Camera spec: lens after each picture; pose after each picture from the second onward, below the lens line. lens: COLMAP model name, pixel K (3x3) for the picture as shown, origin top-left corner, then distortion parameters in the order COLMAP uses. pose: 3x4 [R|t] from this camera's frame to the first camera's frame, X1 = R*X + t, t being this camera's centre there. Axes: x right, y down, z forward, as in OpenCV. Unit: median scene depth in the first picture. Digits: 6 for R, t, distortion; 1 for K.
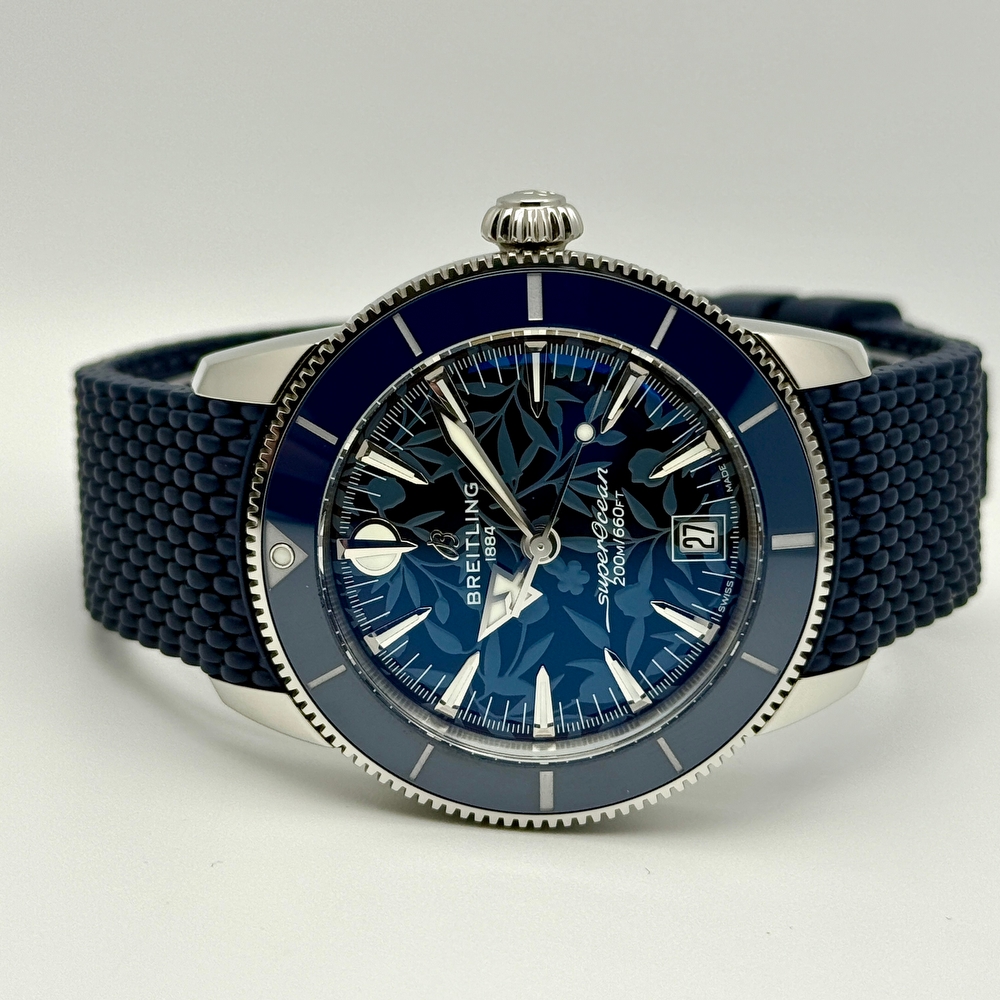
lens RADIAL K [[2919.1, 0, 500.0], [0, 2919.1, 500.0], [0, 0, 1]] dist [0.058009, -1.181072]
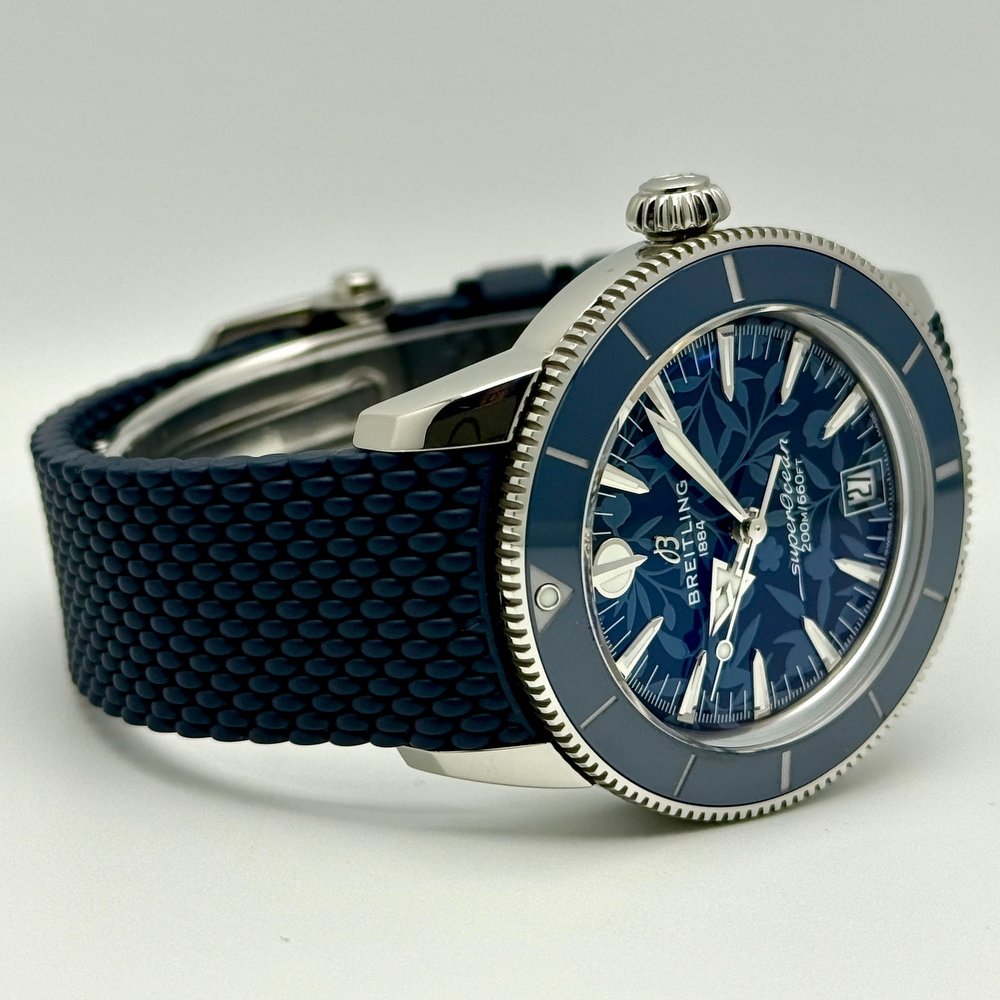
lens RADIAL K [[2919.1, 0, 500.0], [0, 2919.1, 500.0], [0, 0, 1]] dist [0.058009, -1.181072]
pose [[0.828663, -0.211186, 0.518380, -0.561320], [0.204117, 0.976335, 0.071461, -0.080938], [-0.521204, 0.046593, 0.852159, 0.204128]]
